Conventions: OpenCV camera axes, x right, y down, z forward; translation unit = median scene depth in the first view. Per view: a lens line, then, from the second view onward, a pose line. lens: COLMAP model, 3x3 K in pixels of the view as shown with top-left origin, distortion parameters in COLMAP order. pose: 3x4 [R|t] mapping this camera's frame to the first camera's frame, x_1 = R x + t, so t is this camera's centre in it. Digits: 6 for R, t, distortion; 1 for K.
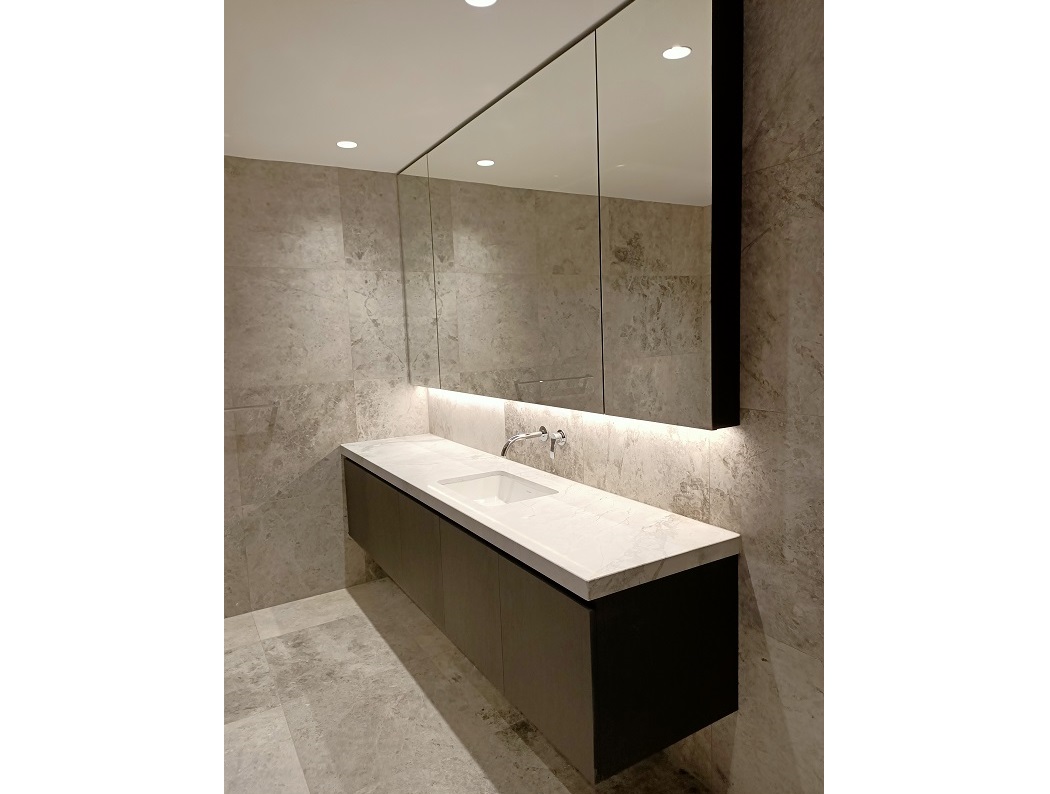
lens RADIAL K [[596.4, 0, 532.2], [0, 596.4, 395.3], [0, 0, 1]] dist [-0.000189, -0.001263]
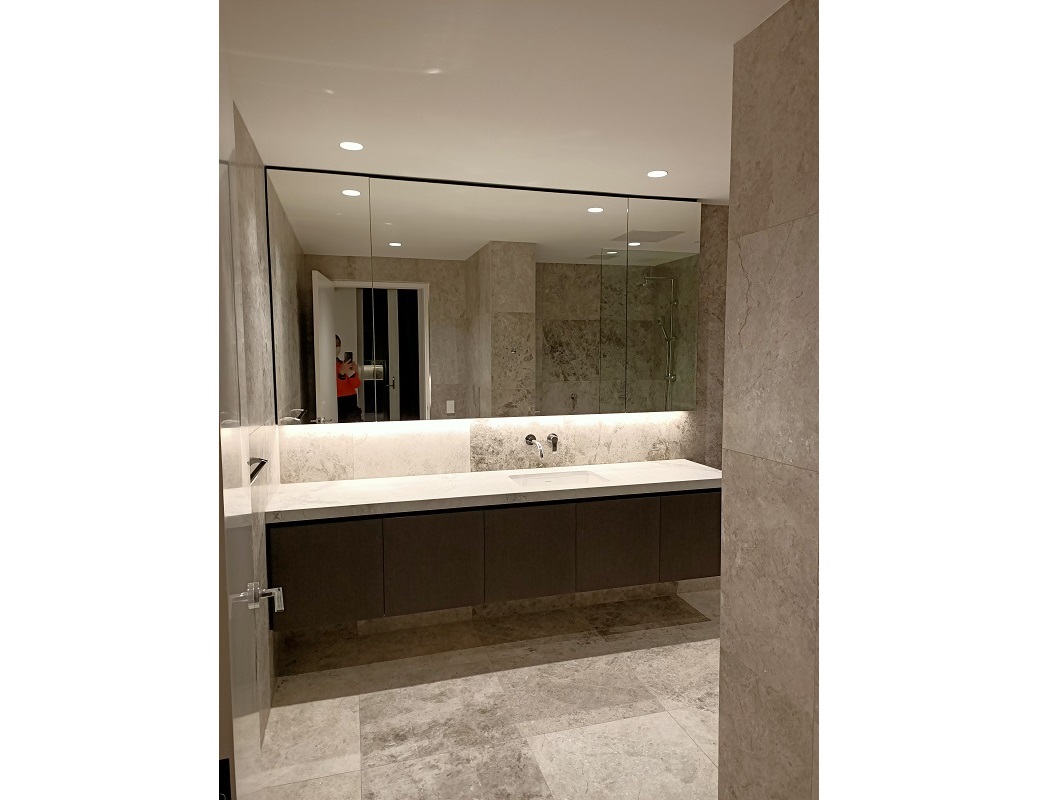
lens RADIAL K [[596.4, 0, 520.8], [0, 596.4, 395.1], [0, 0, 1]] dist [-0.000189, -0.001263]
pose [[0.262296, -0.028369, 0.964570, -1.167240], [0.094978, 0.995473, 0.003451, -0.039247], [-0.960302, 0.090708, 0.263803, 0.601057]]
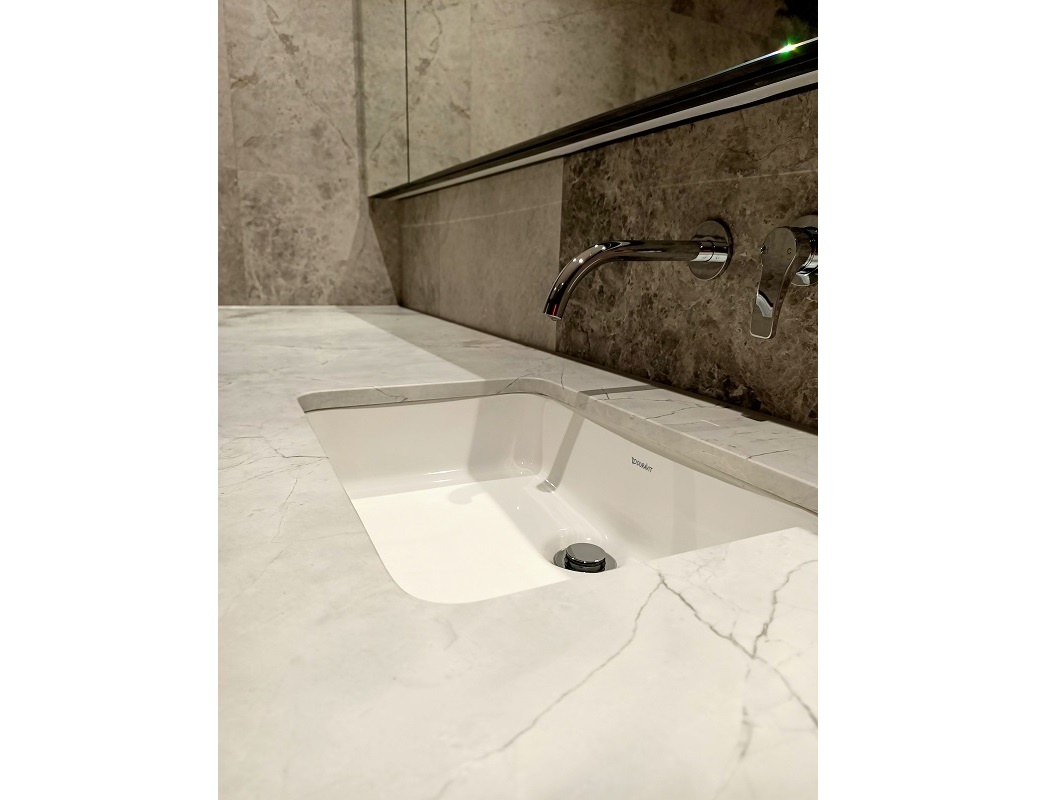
lens RADIAL K [[596.4, 0, 522.6], [0, 596.4, 397.6], [0, 0, 1]] dist [-0.000189, -0.001263]
pose [[0.993507, 0.085687, -0.074848, -0.034649], [-0.075881, 0.989219, 0.125249, 0.093167], [0.084774, -0.118756, 0.989298, 0.660889]]
